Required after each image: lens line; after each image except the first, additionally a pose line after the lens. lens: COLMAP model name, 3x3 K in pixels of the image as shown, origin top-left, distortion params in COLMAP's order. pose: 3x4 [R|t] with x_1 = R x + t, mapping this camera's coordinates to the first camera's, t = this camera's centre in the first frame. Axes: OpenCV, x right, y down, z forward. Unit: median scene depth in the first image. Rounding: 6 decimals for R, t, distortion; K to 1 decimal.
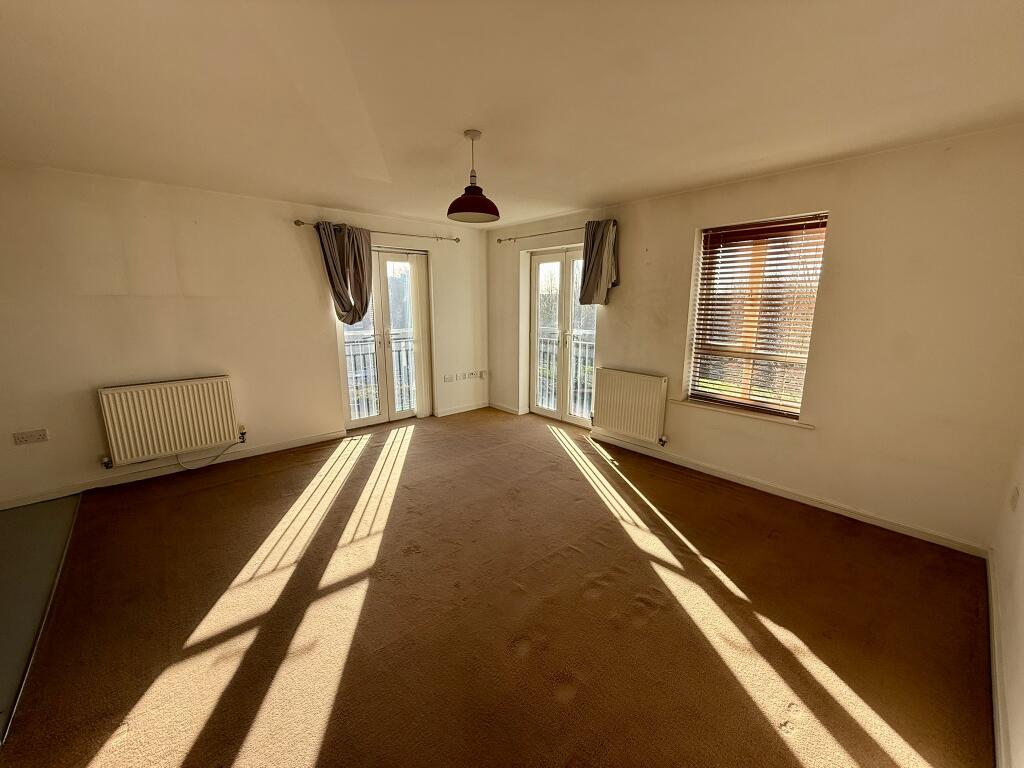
lens RADIAL K [[403.5, 0, 512.1], [0, 403.5, 382.9], [0, 0, 1]] dist [-0.005245, 0.000198]
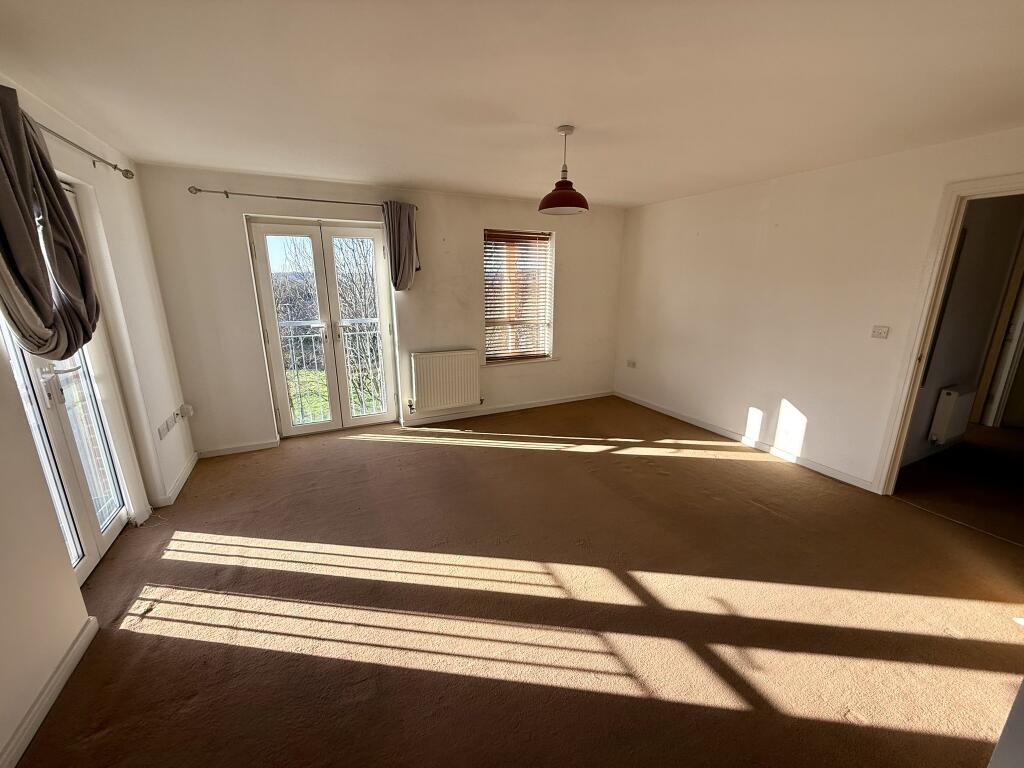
lens RADIAL K [[403.5, 0, 511.7], [0, 403.5, 381.4], [0, 0, 1]] dist [-0.005245, 0.000198]
pose [[0.271486, -0.240574, 0.931890, -0.780696], [0.190049, 0.962591, 0.193132, -0.139431], [-0.943492, 0.124672, 0.307051, 0.556436]]
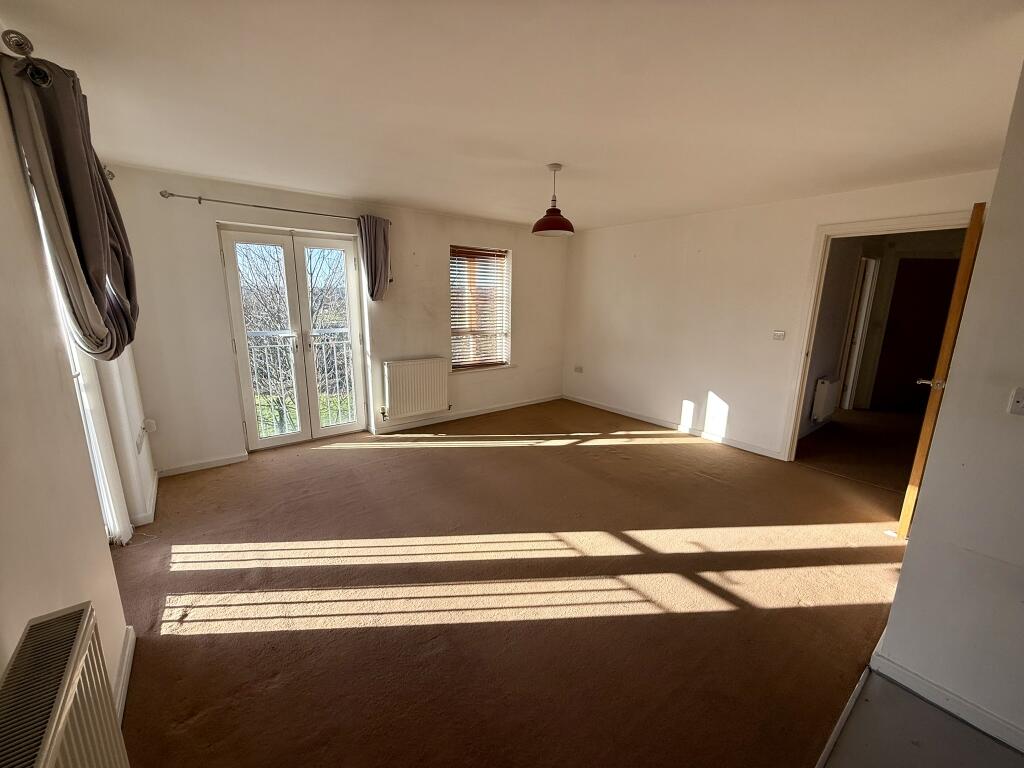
lens RADIAL K [[403.5, 0, 510.5], [0, 403.5, 382.0], [0, 0, 1]] dist [-0.005245, 0.000198]
pose [[0.071708, -0.210789, 0.974898, -0.909077], [0.183400, 0.963536, 0.194842, -0.154487], [-0.980420, 0.164824, 0.107752, 0.692031]]
